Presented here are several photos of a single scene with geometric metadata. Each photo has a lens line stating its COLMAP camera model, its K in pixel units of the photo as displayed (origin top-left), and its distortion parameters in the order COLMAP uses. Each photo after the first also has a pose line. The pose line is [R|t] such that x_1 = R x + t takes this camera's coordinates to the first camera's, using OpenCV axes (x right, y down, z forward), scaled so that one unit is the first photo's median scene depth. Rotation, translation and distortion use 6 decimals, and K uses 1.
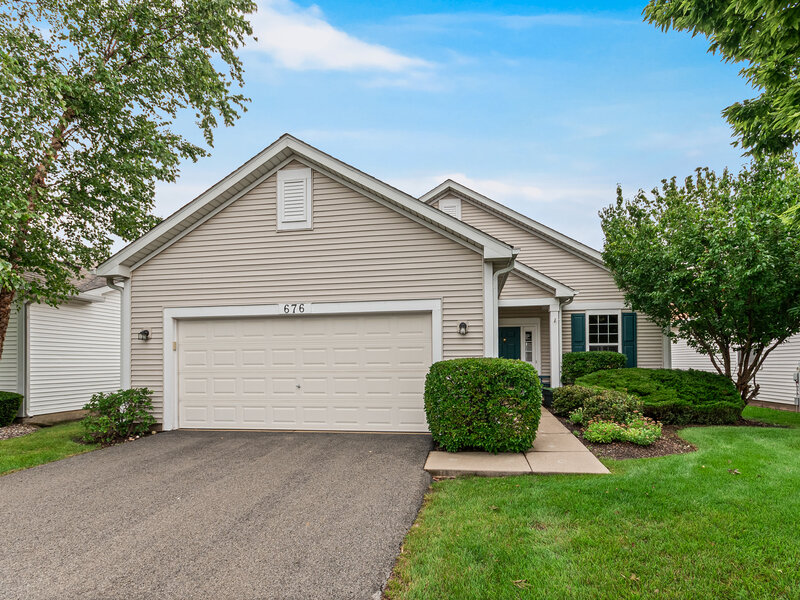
lens RADIAL K [[407.7, 0, 399.7], [0, 407.7, 319.0], [0, 0, 1]] dist [0.005226, 0.001276]
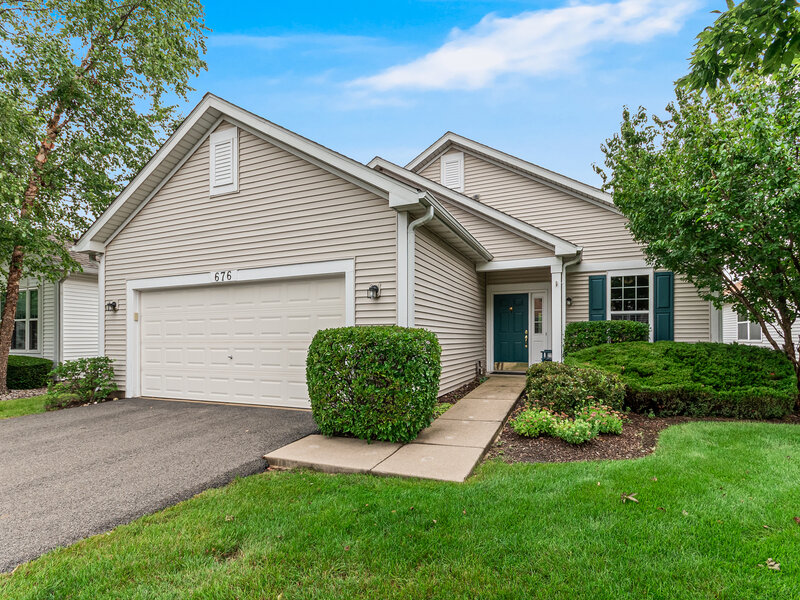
lens RADIAL K [[399.5, 0, 399.2], [0, 399.5, 303.0], [0, 0, 1]] dist [0.004853, 0.001275]
pose [[0.972184, -0.016370, -0.233647, 0.338613], [0.021633, 0.999566, 0.019980, 0.025277], [0.233218, -0.024479, 0.972116, 0.169931]]
